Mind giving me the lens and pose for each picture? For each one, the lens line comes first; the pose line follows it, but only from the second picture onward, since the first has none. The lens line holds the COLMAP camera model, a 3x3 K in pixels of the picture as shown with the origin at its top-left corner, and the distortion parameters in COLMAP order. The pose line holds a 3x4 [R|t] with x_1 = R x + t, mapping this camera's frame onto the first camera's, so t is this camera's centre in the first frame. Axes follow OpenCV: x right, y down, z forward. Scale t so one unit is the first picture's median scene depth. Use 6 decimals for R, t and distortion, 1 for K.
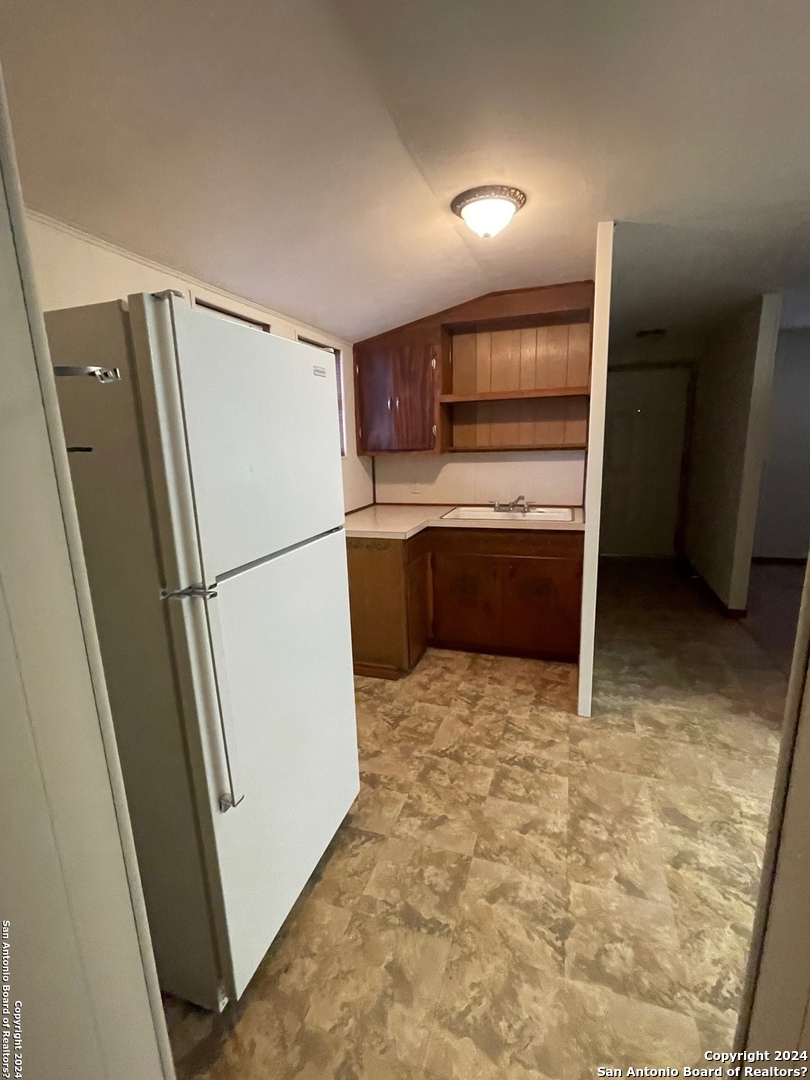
lens RADIAL K [[491.0, 0, 405.0], [0, 491.0, 540.0], [0, 0, 1]] dist [-0.016122, 0.007603]
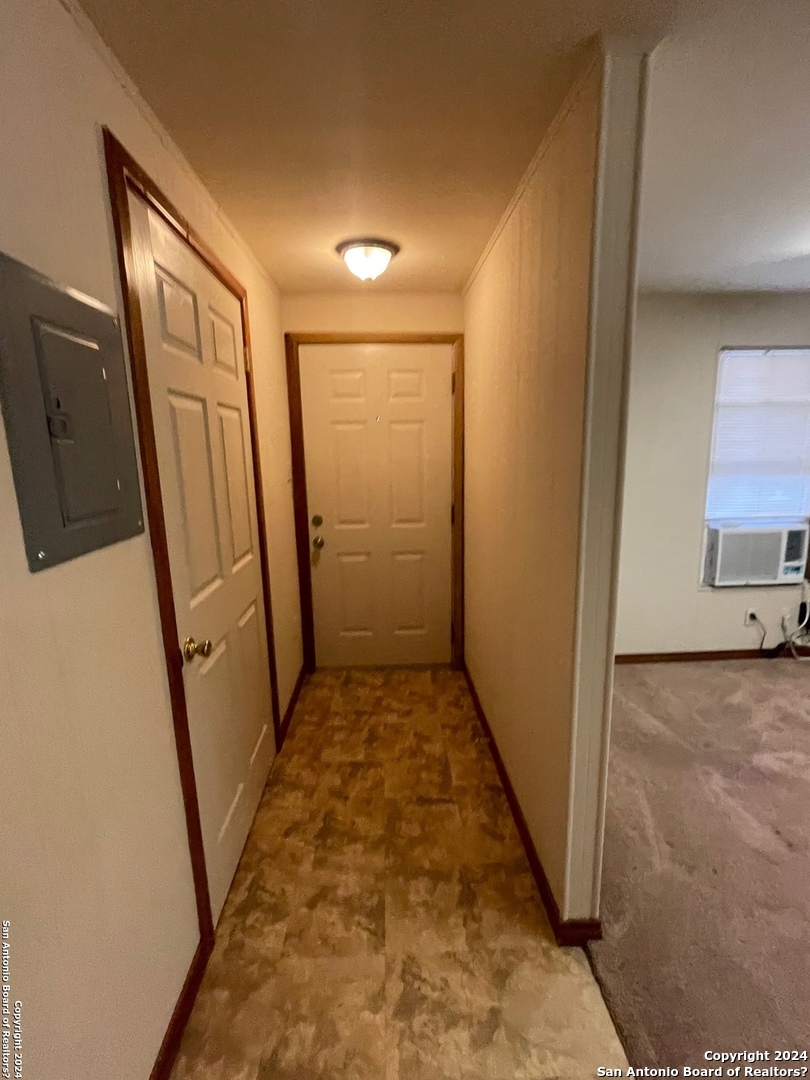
lens RADIAL K [[491.0, 0, 405.0], [0, 491.0, 540.0], [0, 0, 1]] dist [-0.016122, 0.007603]
pose [[0.931968, -0.054284, 0.358453, 0.640496], [0.063640, 0.997870, -0.014346, -0.248076], [-0.356911, 0.036182, 0.933438, 1.019534]]
